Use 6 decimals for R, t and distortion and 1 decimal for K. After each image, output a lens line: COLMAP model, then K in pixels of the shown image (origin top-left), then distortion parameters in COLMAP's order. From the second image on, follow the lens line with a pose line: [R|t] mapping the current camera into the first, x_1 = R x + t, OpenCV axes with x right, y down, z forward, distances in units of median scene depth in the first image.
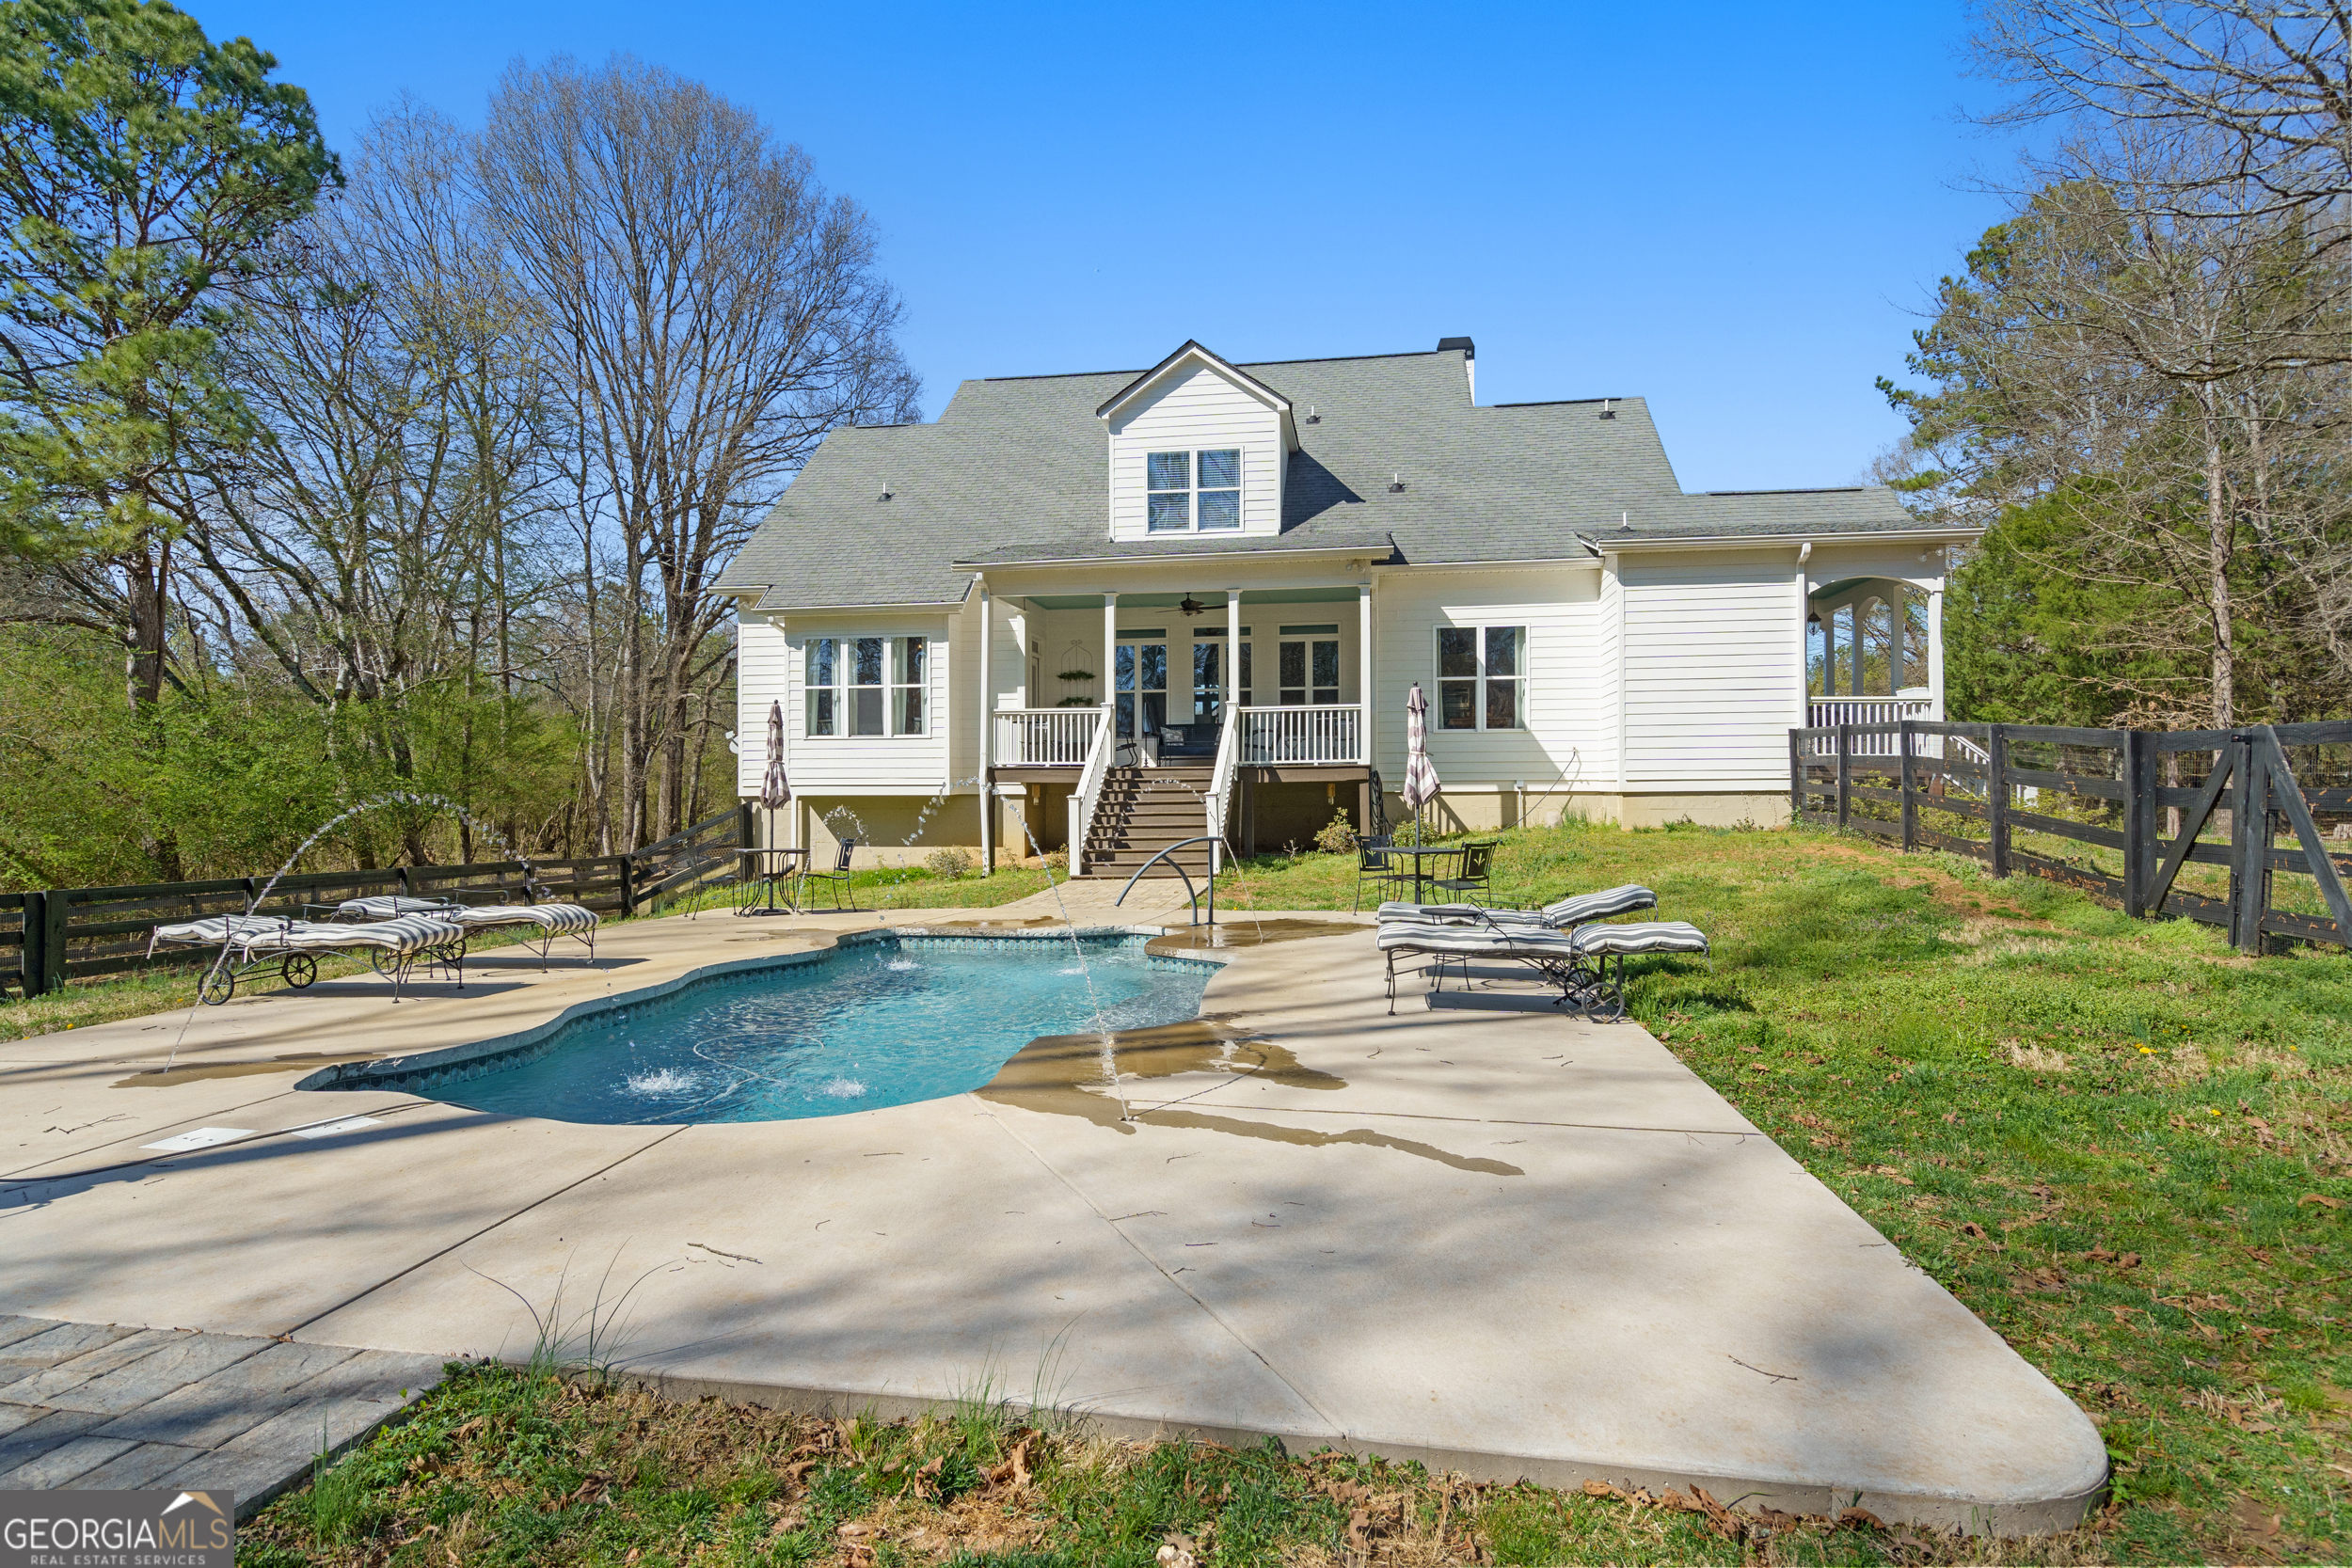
lens RADIAL K [[1251.0, 0, 1176.0], [0, 1251.0, 784.0], [0, 0, 1]] dist [-0.000986, 0.000074]
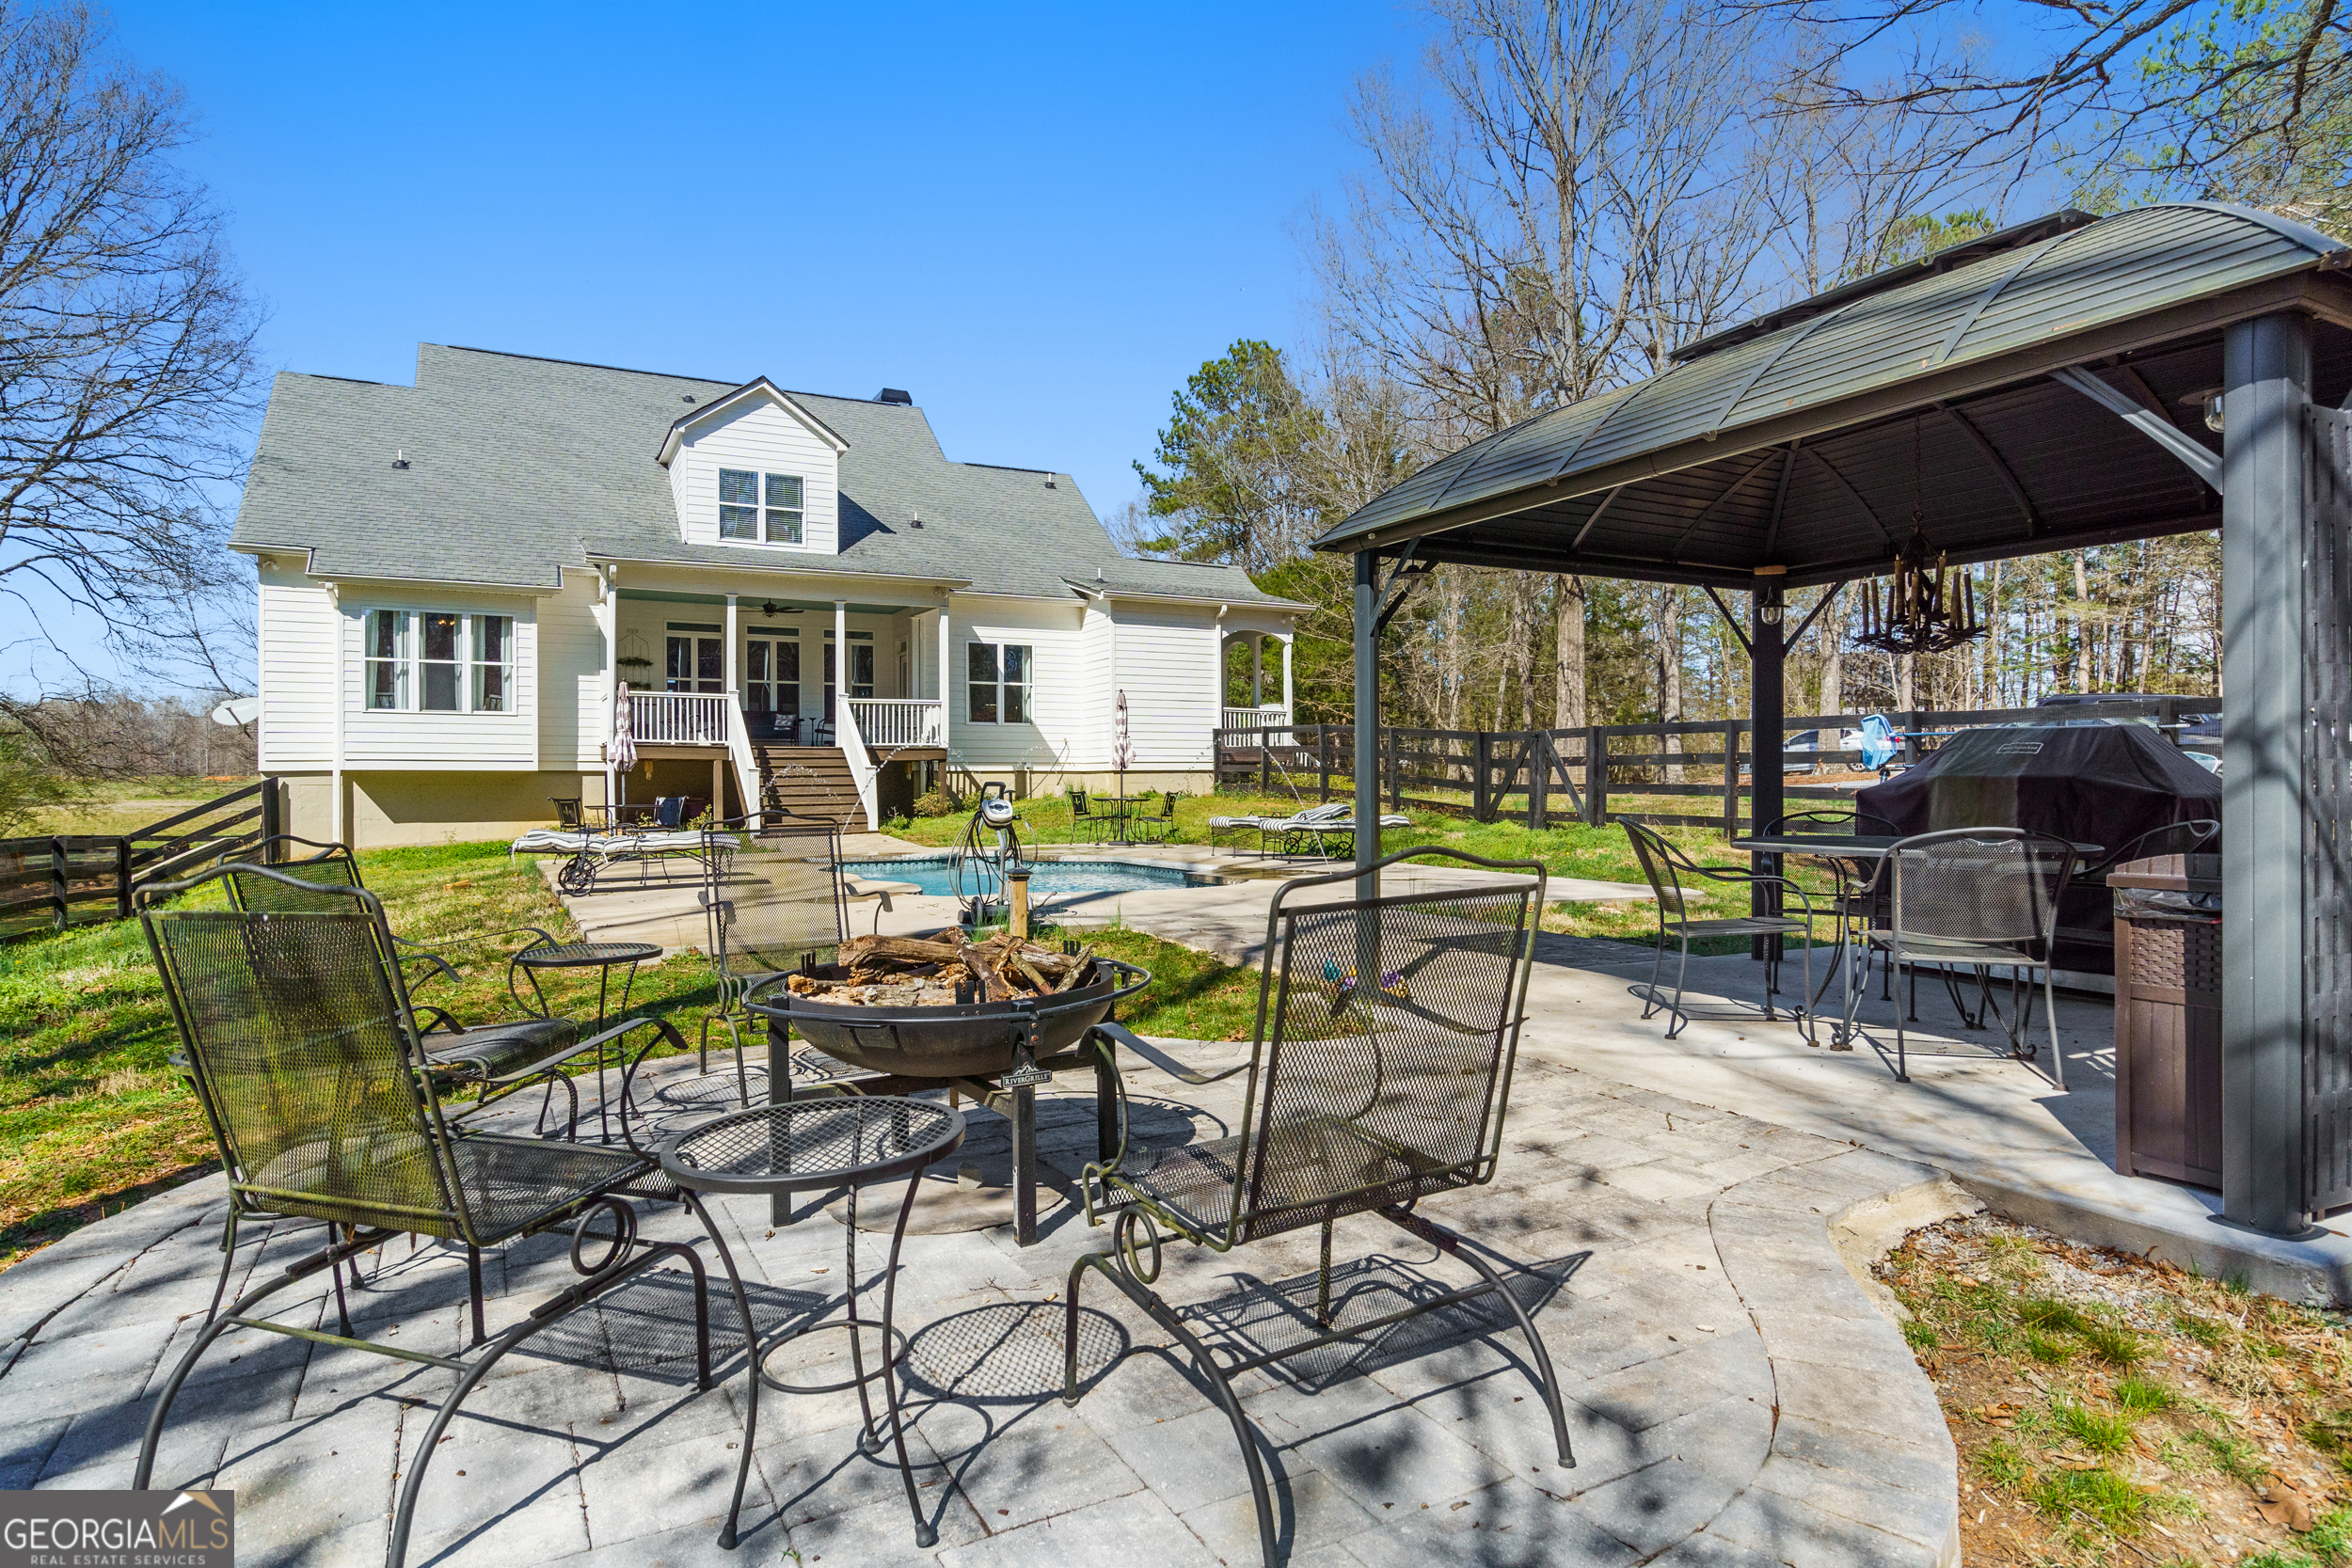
lens RADIAL K [[1251.0, 0, 1176.0], [0, 1251.0, 784.0], [0, 0, 1]] dist [-0.000986, 0.000074]
pose [[0.810596, 0.001835, 0.585603, -0.358494], [-0.002061, 0.999998, -0.000280, 0.019198], [-0.585603, -0.000980, 0.810598, -0.155328]]
